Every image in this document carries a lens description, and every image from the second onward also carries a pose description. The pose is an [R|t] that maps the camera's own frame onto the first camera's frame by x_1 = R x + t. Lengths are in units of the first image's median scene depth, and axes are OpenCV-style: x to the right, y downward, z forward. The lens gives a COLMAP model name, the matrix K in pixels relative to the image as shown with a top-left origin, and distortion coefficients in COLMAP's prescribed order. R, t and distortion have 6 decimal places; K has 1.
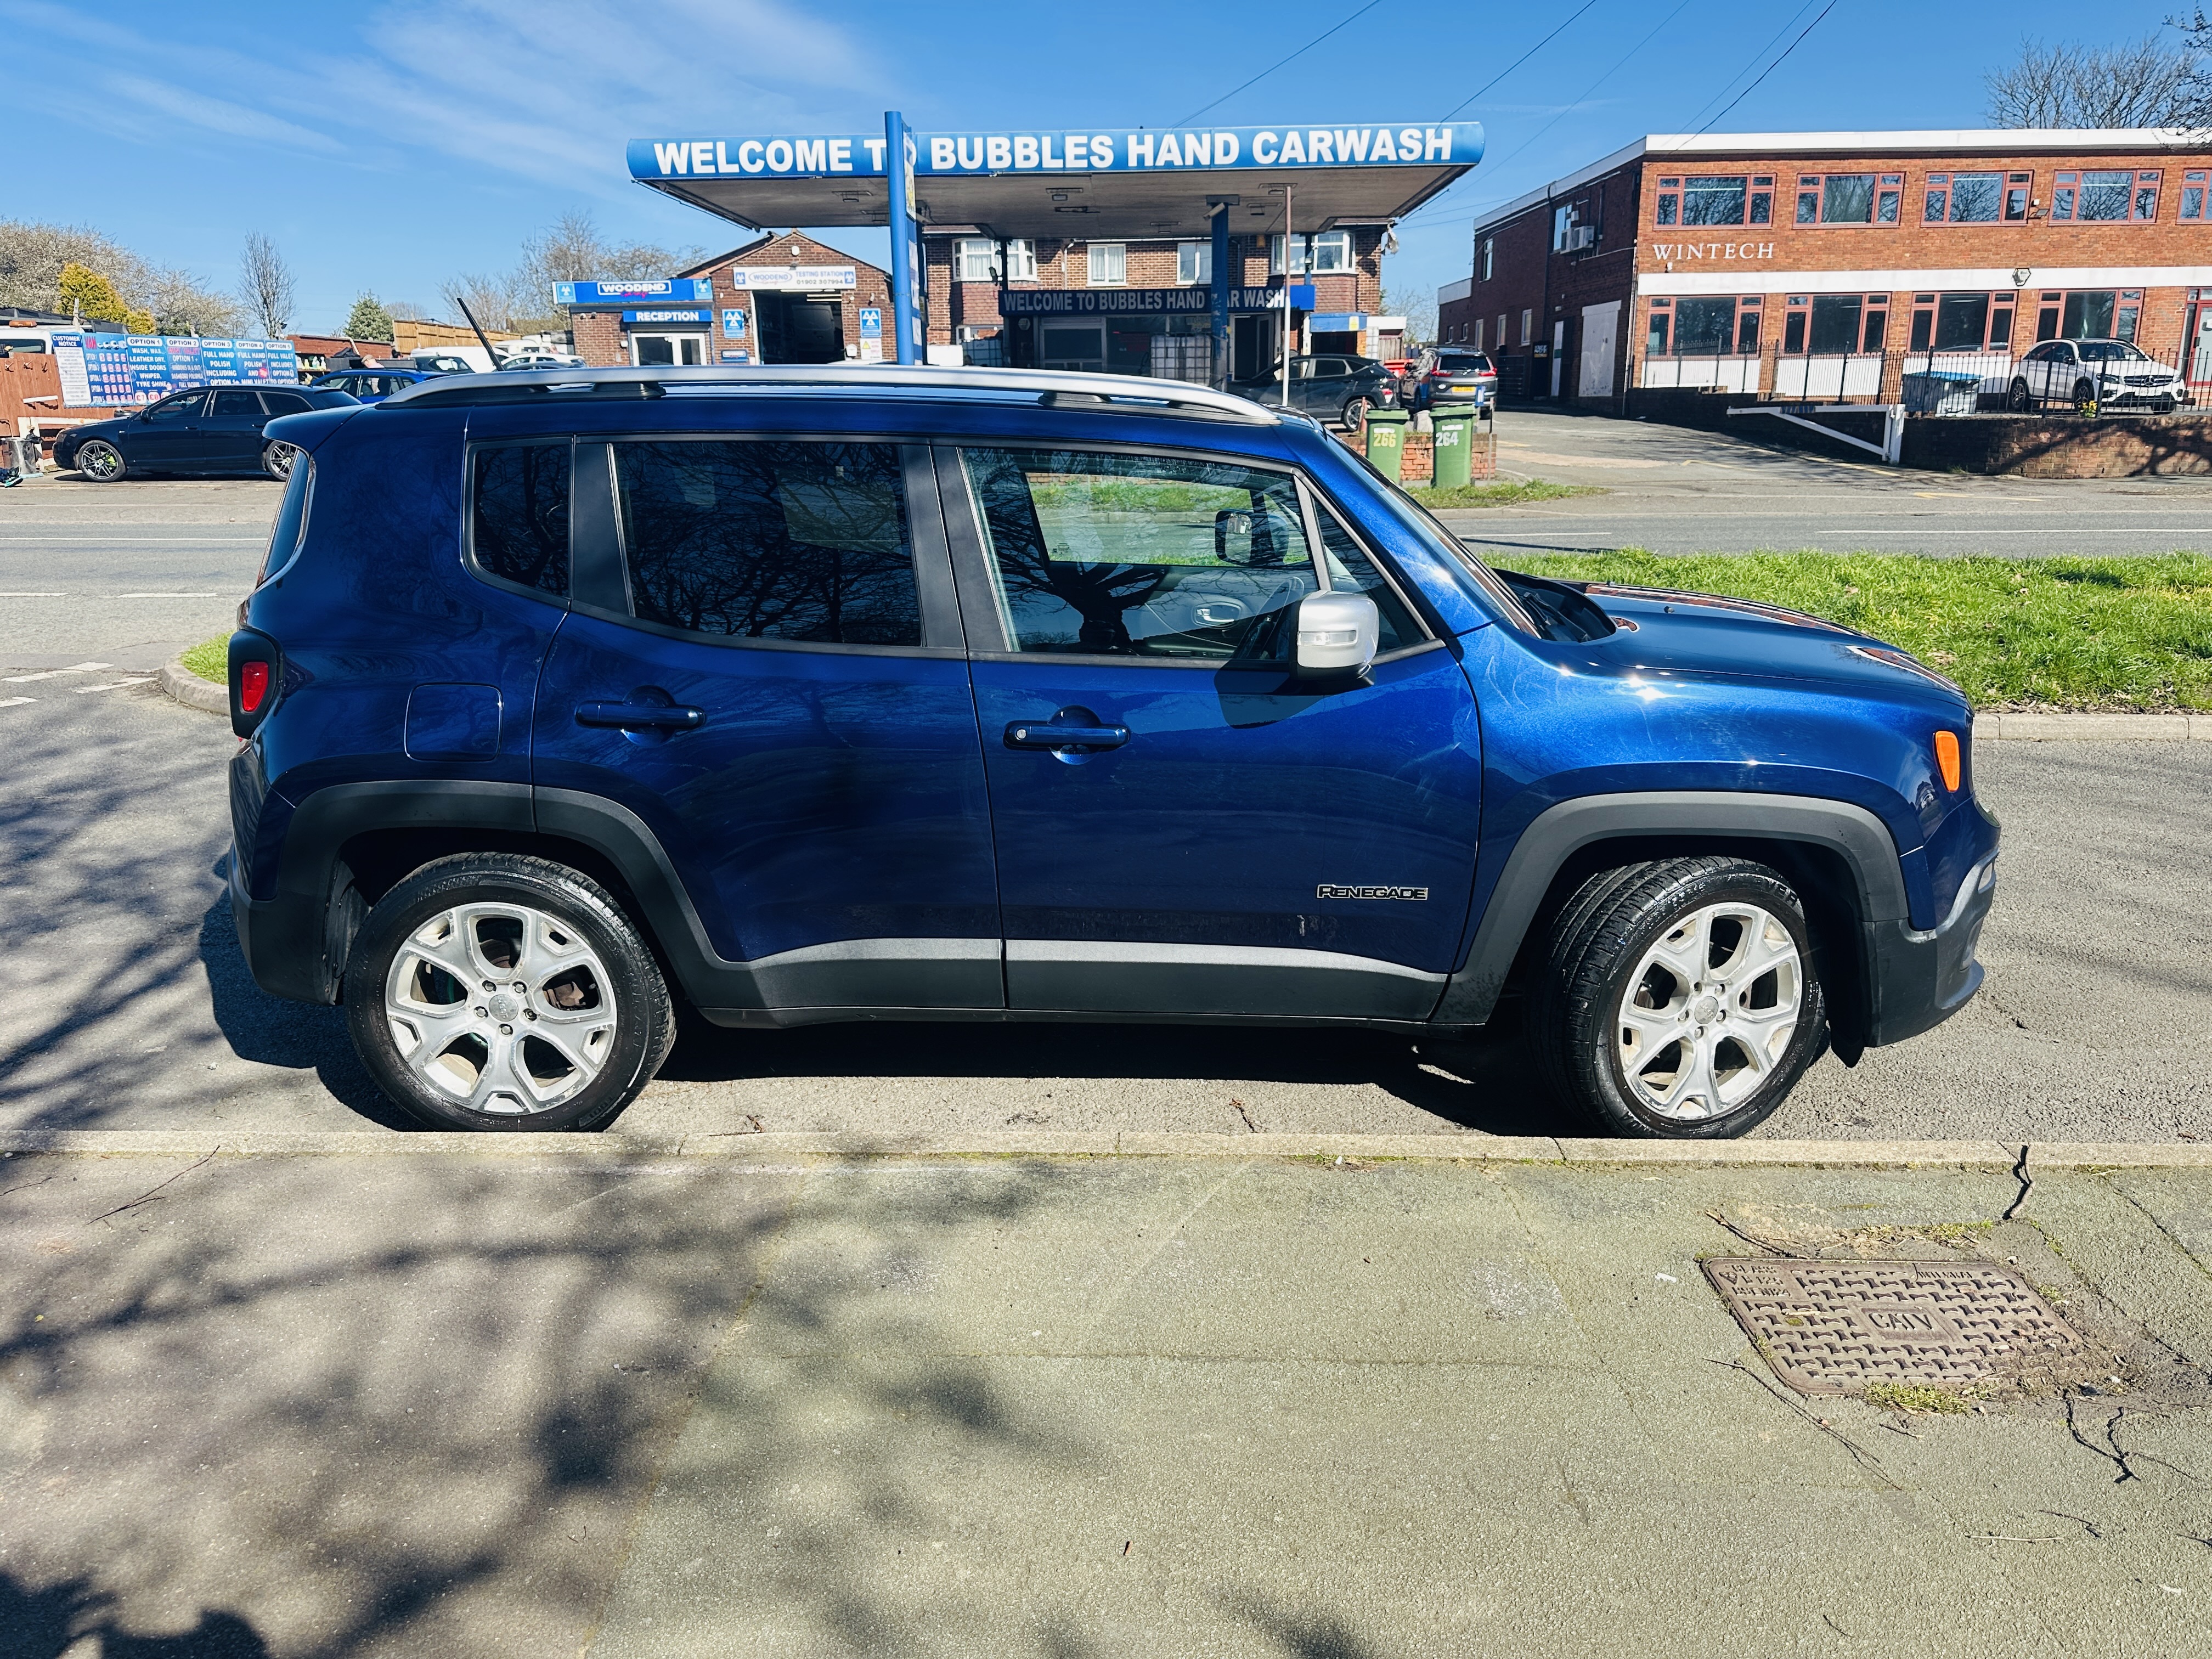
lens RADIAL K [[1563.6, 0, 1090.4], [0, 1563.6, 836.2], [0, 0, 1]] dist [0.024425, -0.031347]
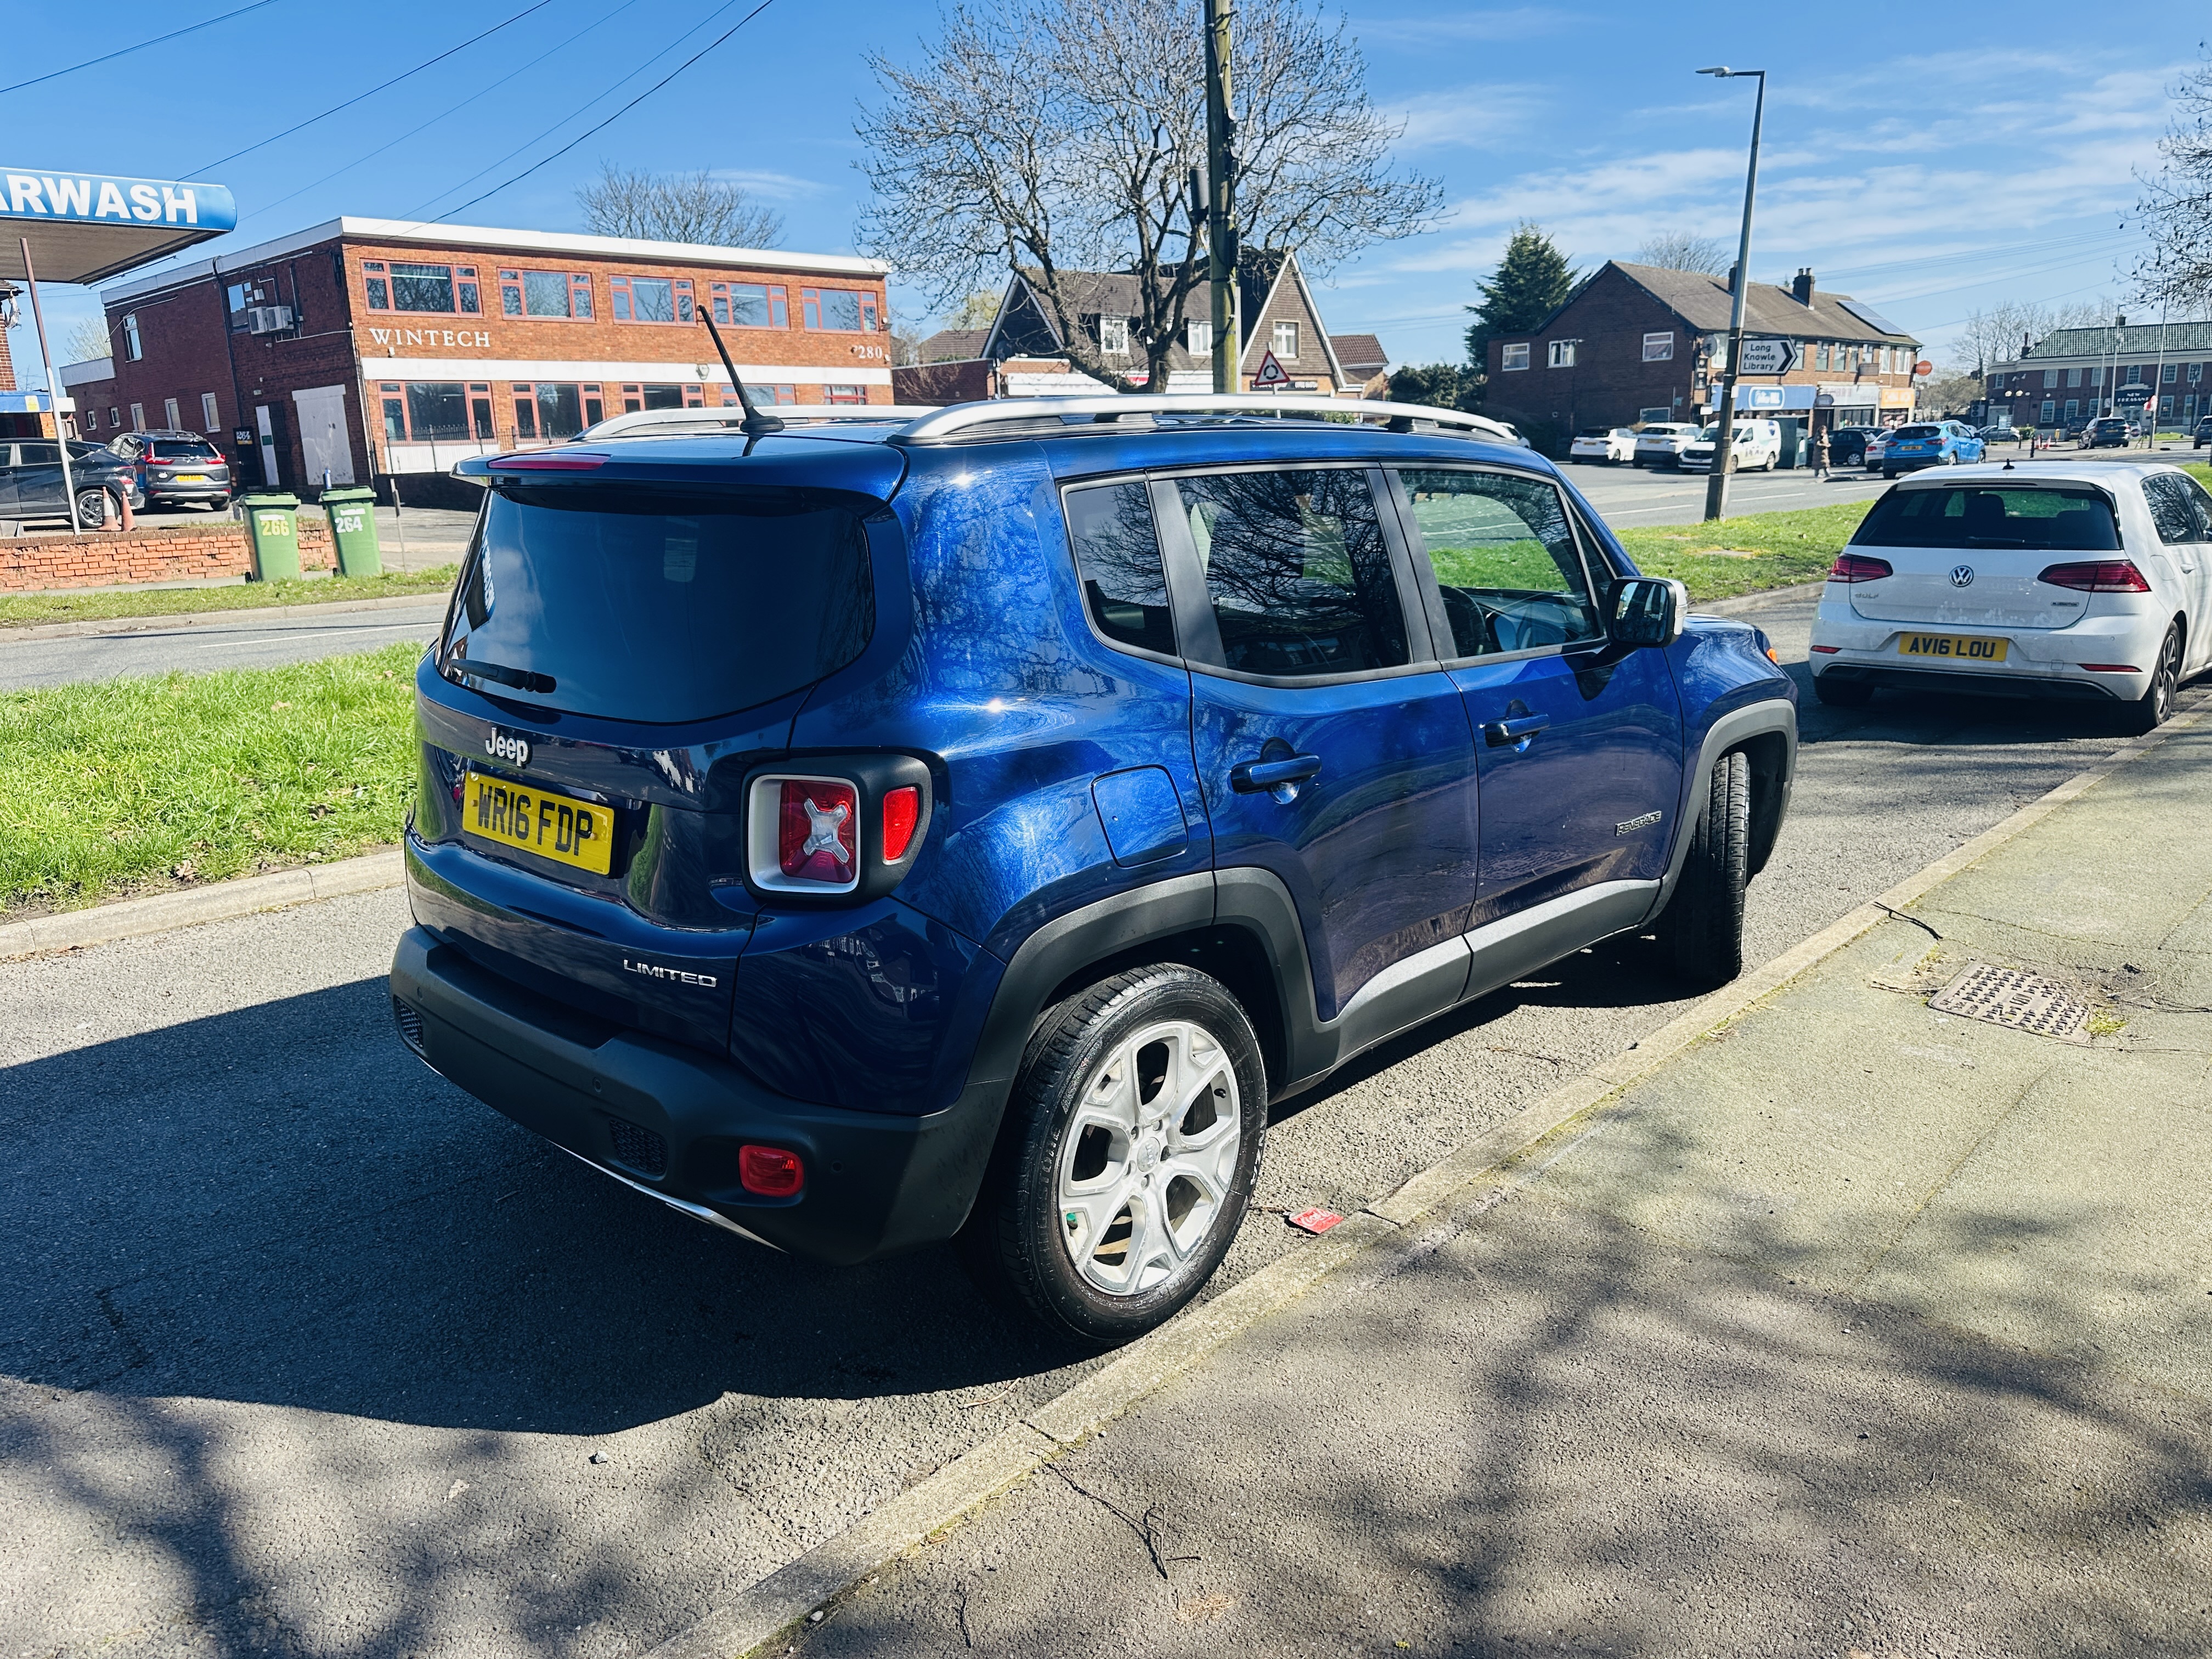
lens RADIAL K [[1563.6, 0, 1119.4], [0, 1563.6, 831.4], [0, 0, 1]] dist [0.024425, -0.031347]
pose [[0.680679, -0.182557, 0.709471, -0.073132], [0.221619, 0.974389, 0.038099, -0.007167], [-0.698256, 0.131299, 0.703704, 0.031830]]
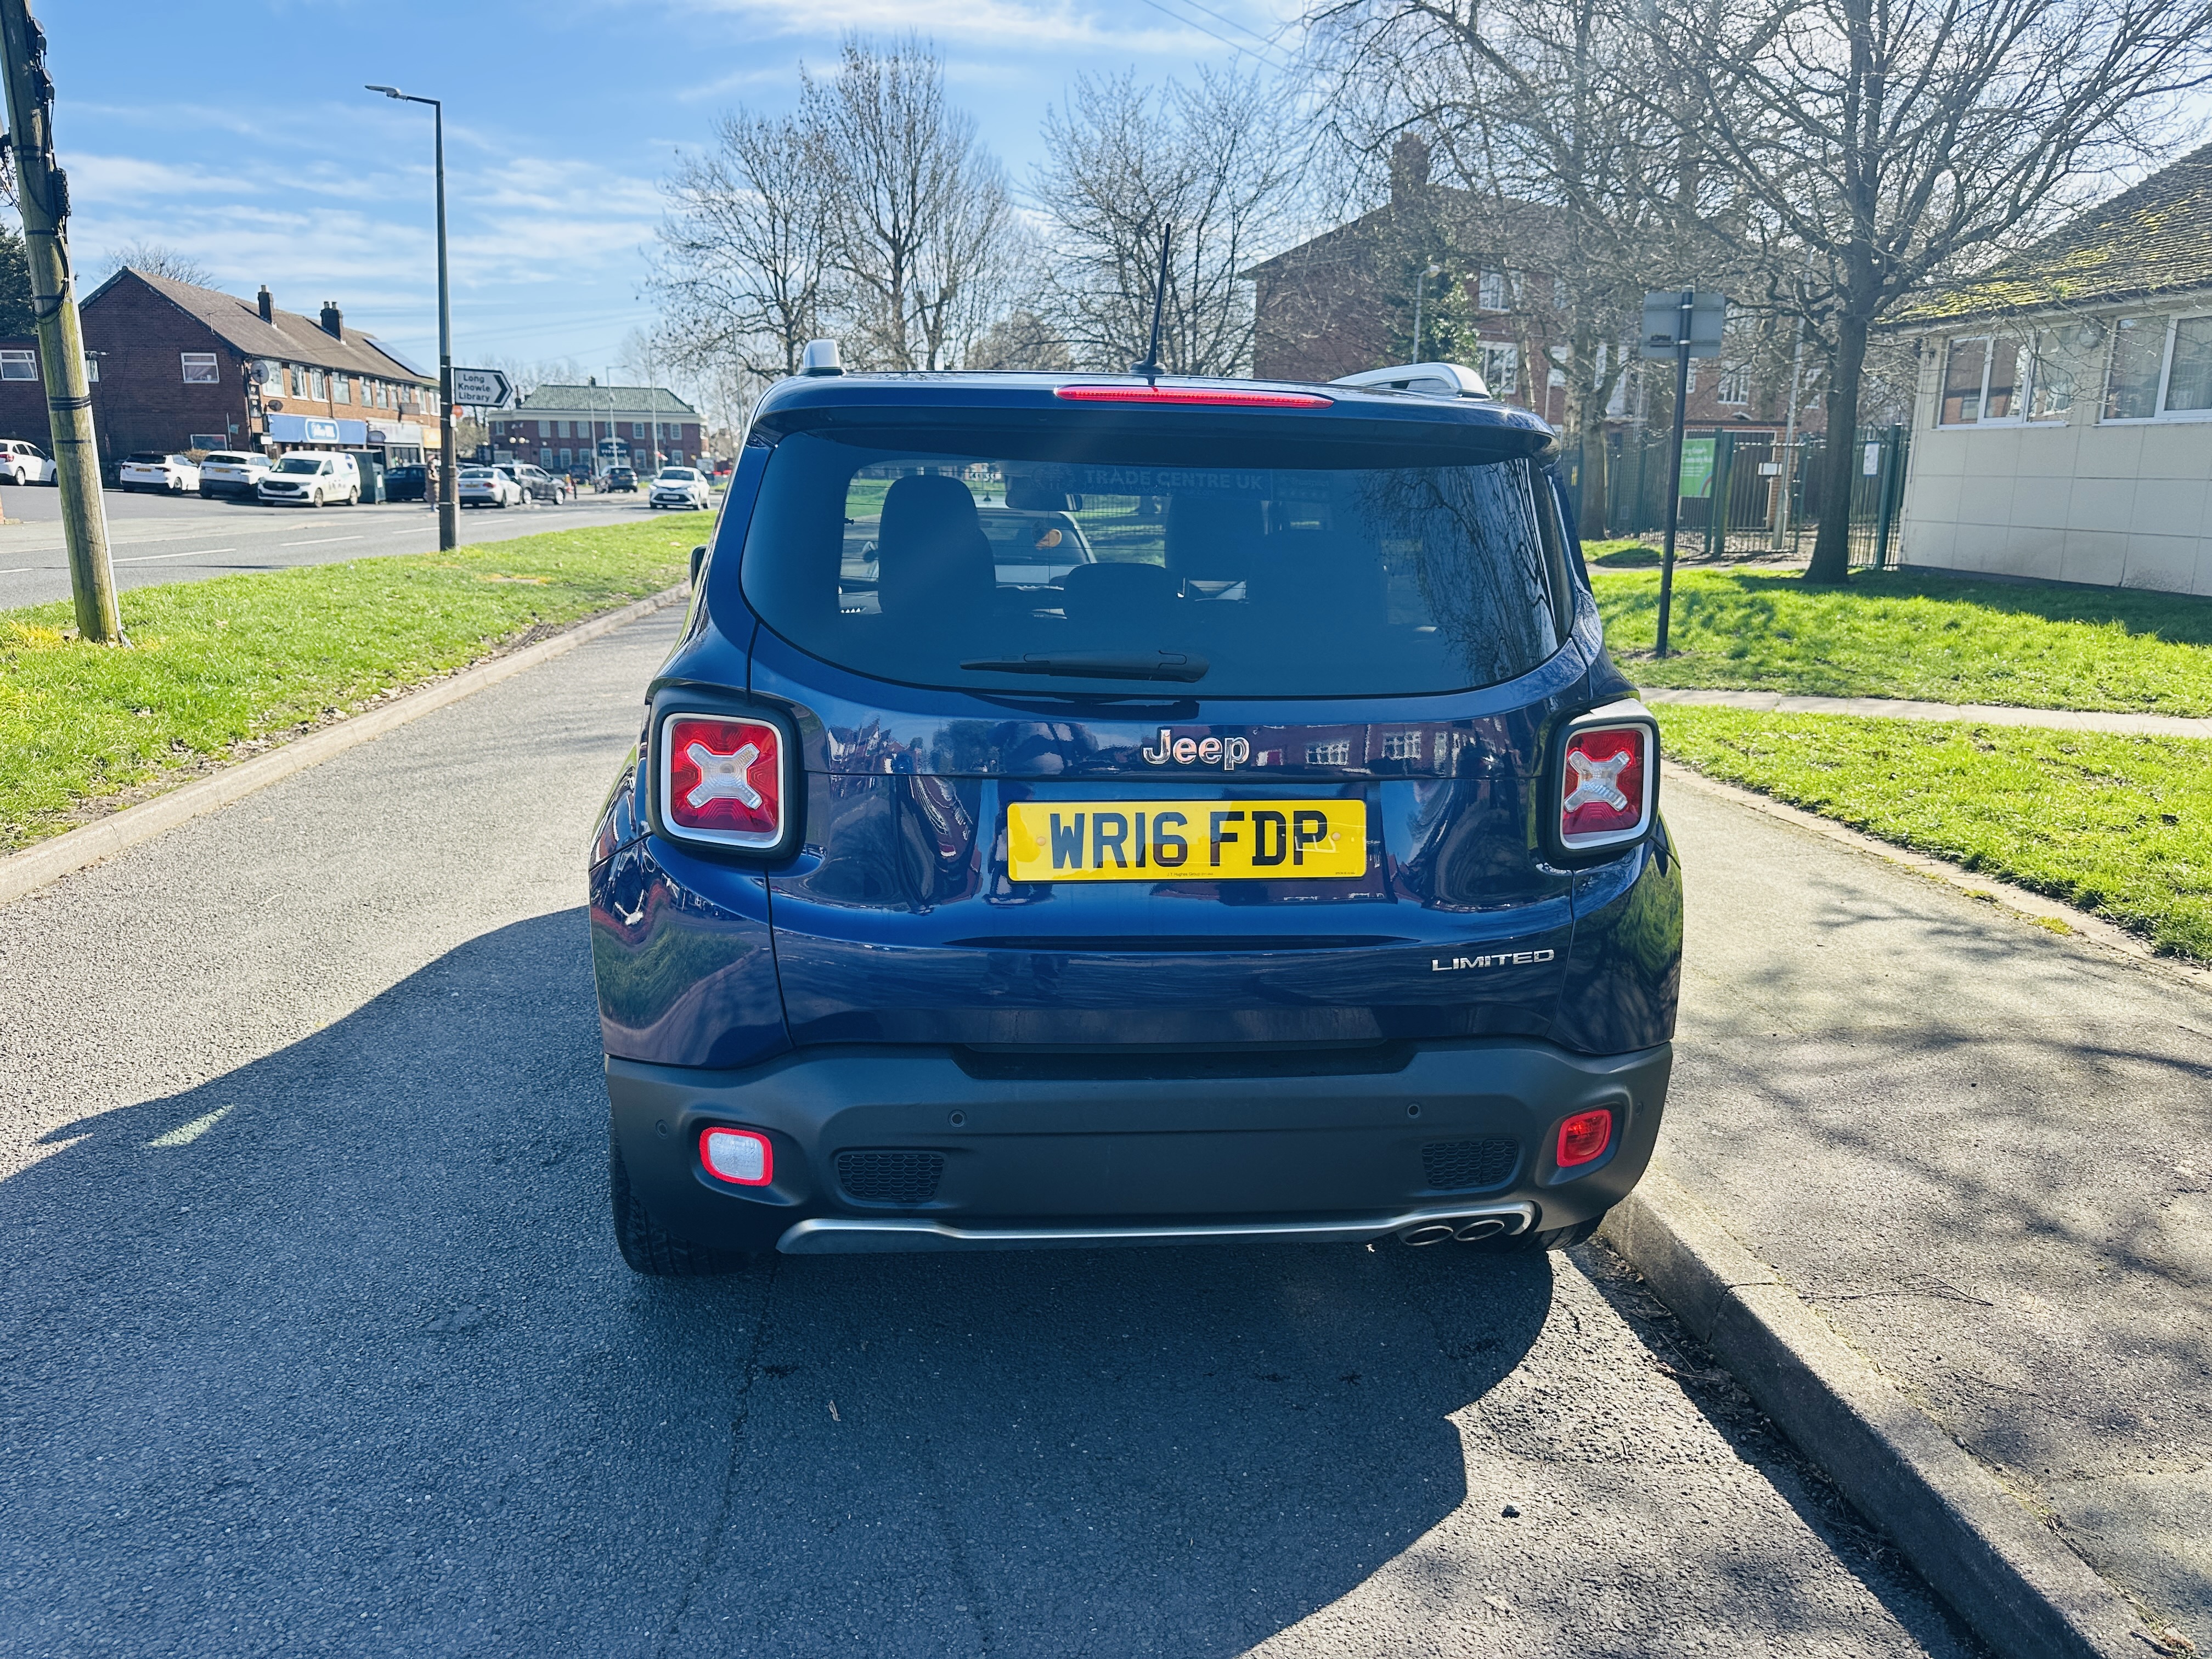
lens RADIAL K [[1563.6, 0, 1084.5], [0, 1563.6, 843.9], [0, 0, 1]] dist [0.024425, -0.031347]
pose [[-0.121401, -0.218545, 0.968246, -0.092884], [0.263101, 0.933485, 0.243688, -0.023499], [-0.957100, 0.284330, -0.055826, 0.098513]]
